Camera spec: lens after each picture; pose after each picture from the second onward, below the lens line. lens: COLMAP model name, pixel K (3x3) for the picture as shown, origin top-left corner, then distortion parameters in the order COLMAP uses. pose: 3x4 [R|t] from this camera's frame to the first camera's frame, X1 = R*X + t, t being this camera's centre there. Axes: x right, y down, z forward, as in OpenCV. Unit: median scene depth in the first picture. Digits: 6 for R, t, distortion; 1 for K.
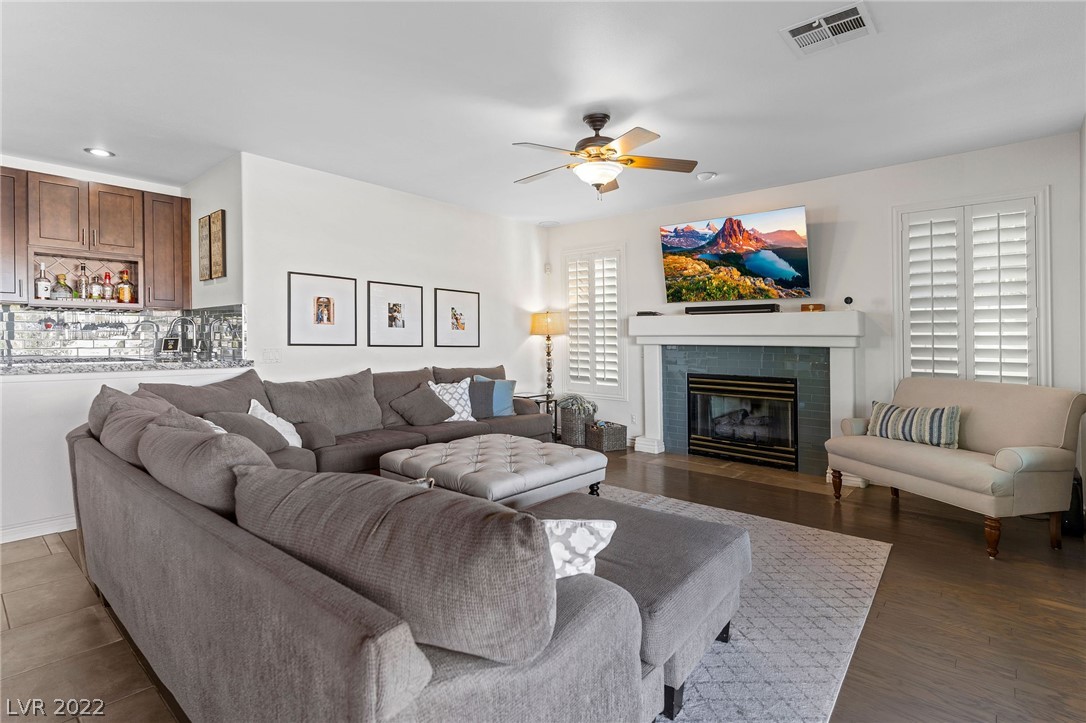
lens RADIAL K [[530.3, 0, 541.4], [0, 530.3, 356.1], [0, 0, 1]] dist [0.000336, 0.000233]
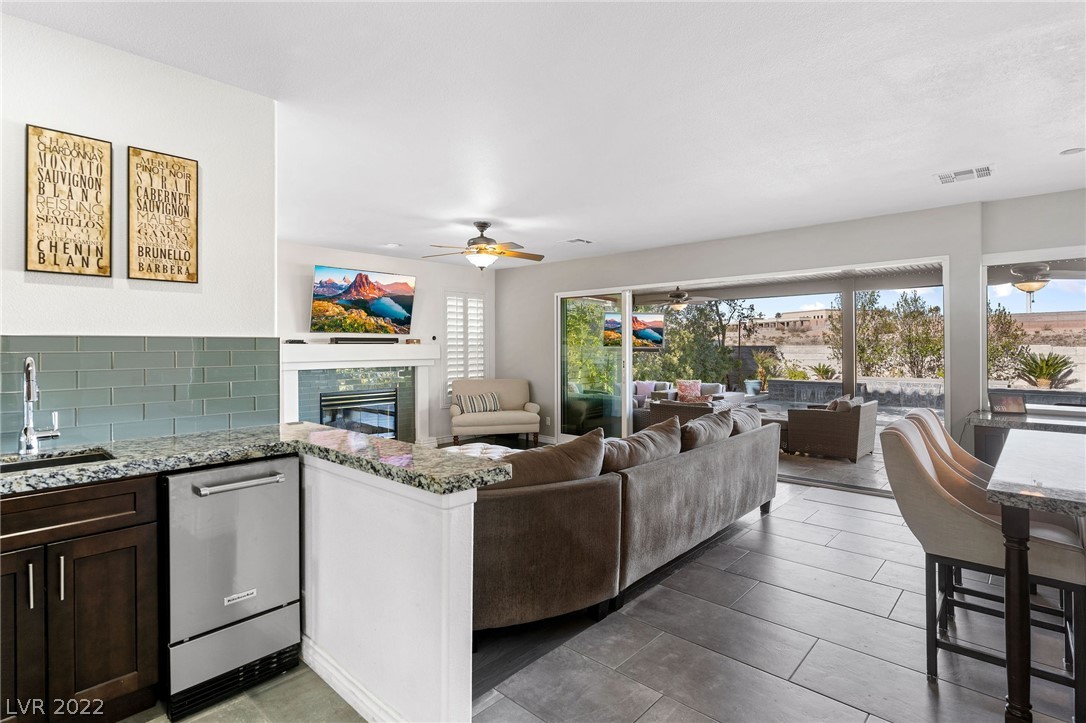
lens RADIAL K [[538.4, 0, 541.5], [0, 538.4, 351.5], [0, 0, 1]] dist [0.000113, 0.000041]
pose [[0.024059, -0.014912, 0.999599, -1.013689], [0.037094, 0.999214, 0.014013, -0.065918], [-0.999022, 0.036742, 0.024593, 0.556702]]
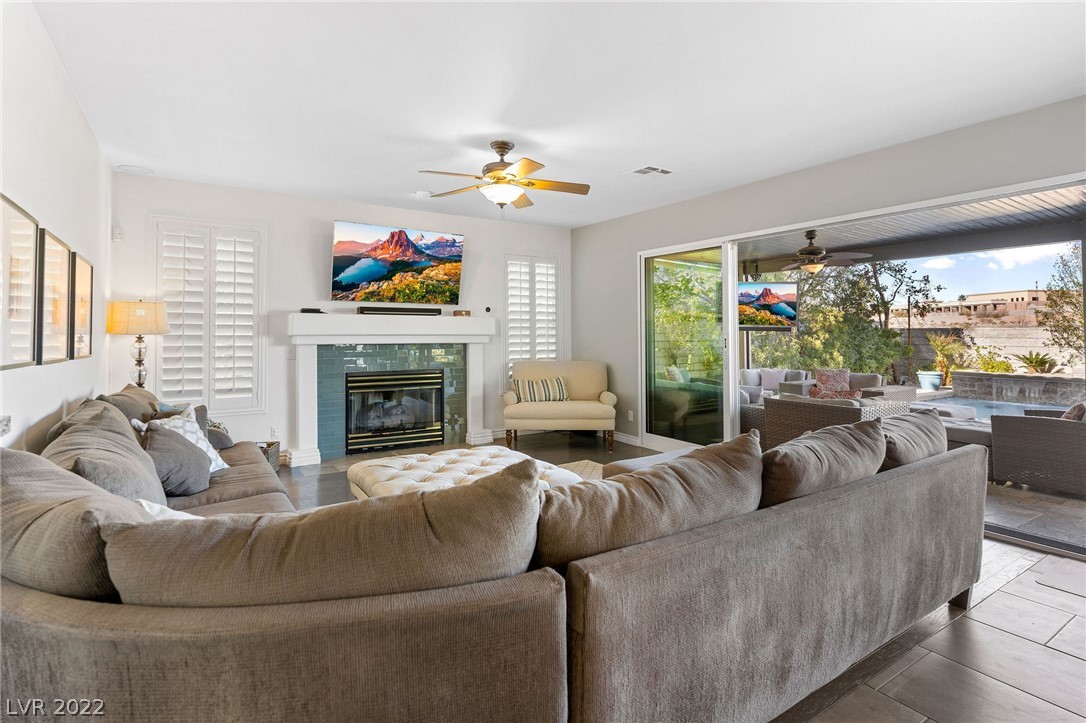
lens RADIAL K [[536.1, 0, 543.9], [0, 536.1, 320.9], [0, 0, 1]] dist [0.003321, 0.000521]
pose [[0.268208, 0.016195, 0.963225, -0.671514], [0.031539, 0.999175, -0.025581, -0.031197], [-0.962845, 0.037240, 0.267476, 0.432413]]
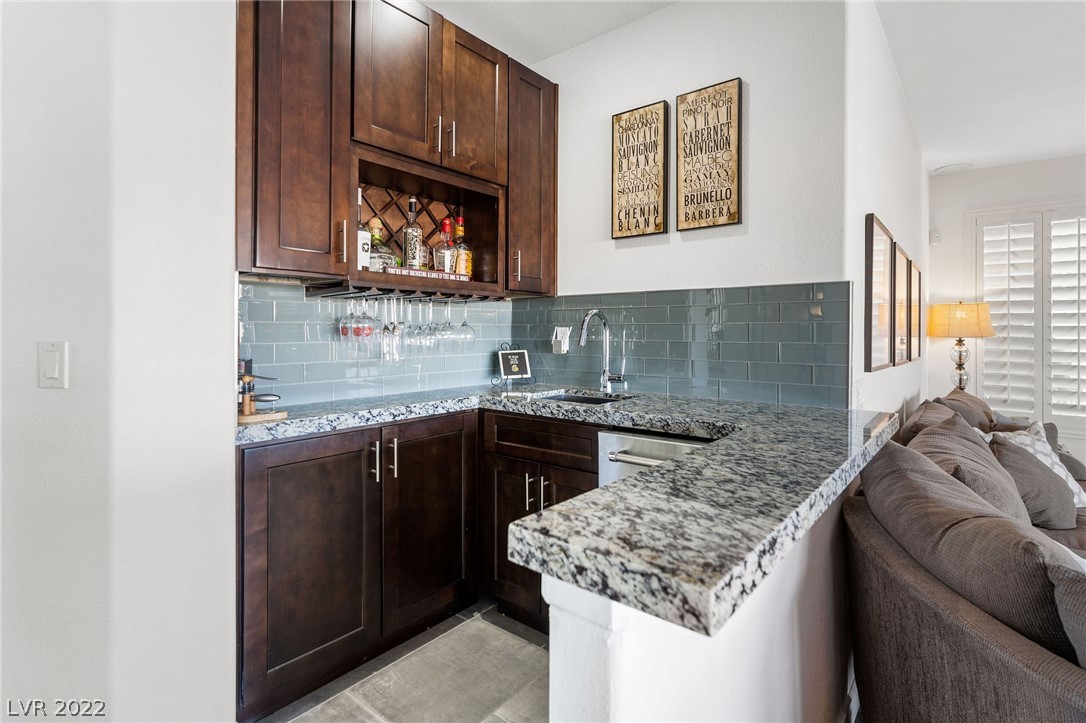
lens RADIAL K [[533.4, 0, 538.0], [0, 533.4, 331.5], [0, 0, 1]] dist [0.000619, 0.000309]
pose [[0.999663, -0.003144, 0.025759, -0.693830], [0.003984, 0.999460, -0.032631, -0.036774], [-0.025642, 0.032722, 0.999135, 0.476829]]
